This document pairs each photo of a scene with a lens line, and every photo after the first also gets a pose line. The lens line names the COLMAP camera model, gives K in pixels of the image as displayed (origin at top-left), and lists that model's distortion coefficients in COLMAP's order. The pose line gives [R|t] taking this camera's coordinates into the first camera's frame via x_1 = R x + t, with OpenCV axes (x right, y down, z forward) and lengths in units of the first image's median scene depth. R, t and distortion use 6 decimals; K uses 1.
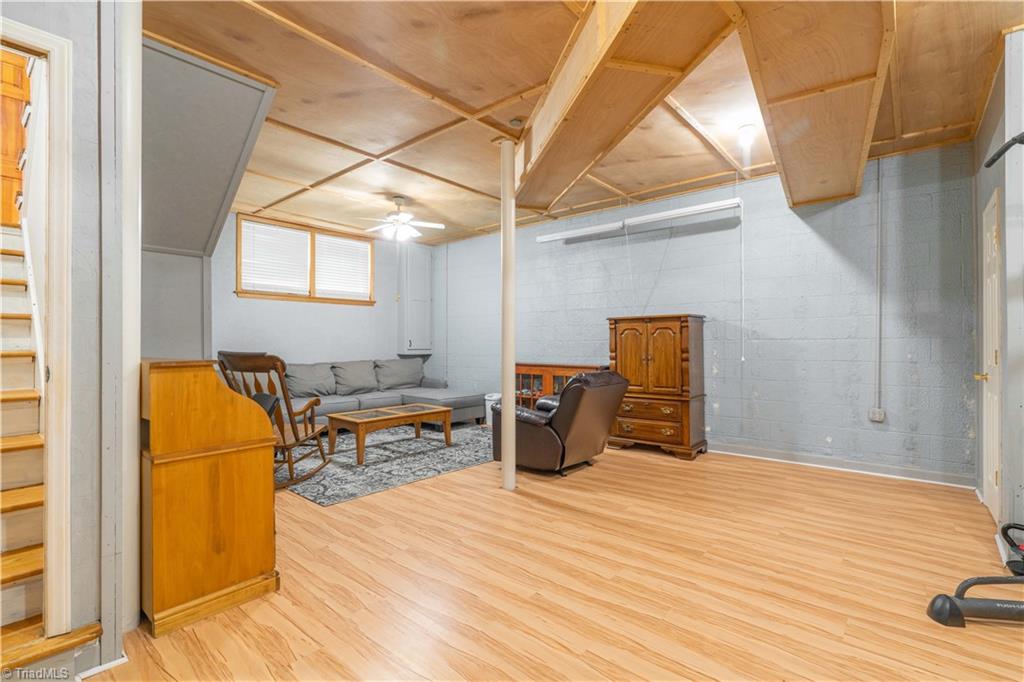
lens RADIAL K [[463.7, 0, 514.7], [0, 463.7, 339.2], [0, 0, 1]] dist [0.000164, 0.001550]
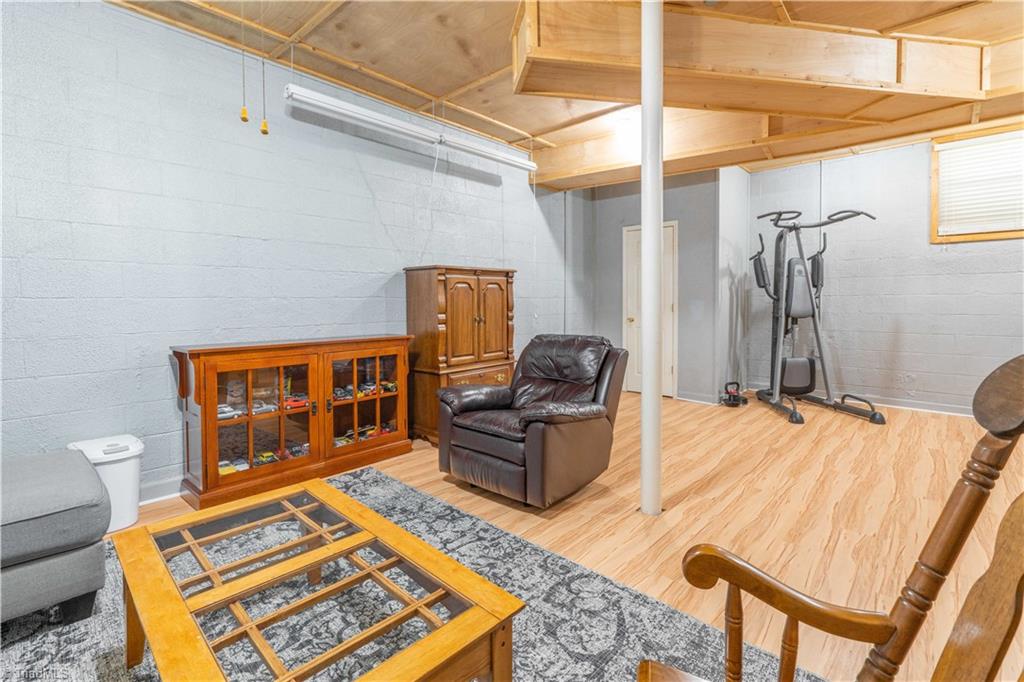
lens RADIAL K [[463.7, 0, 539.0], [0, 463.7, 312.7], [0, 0, 1]] dist [0.000164, 0.001550]
pose [[0.023695, -0.019564, 0.999528, -0.622127], [0.001491, 0.999808, 0.019534, 0.016717], [-0.999718, 0.001028, 0.023720, 1.038641]]
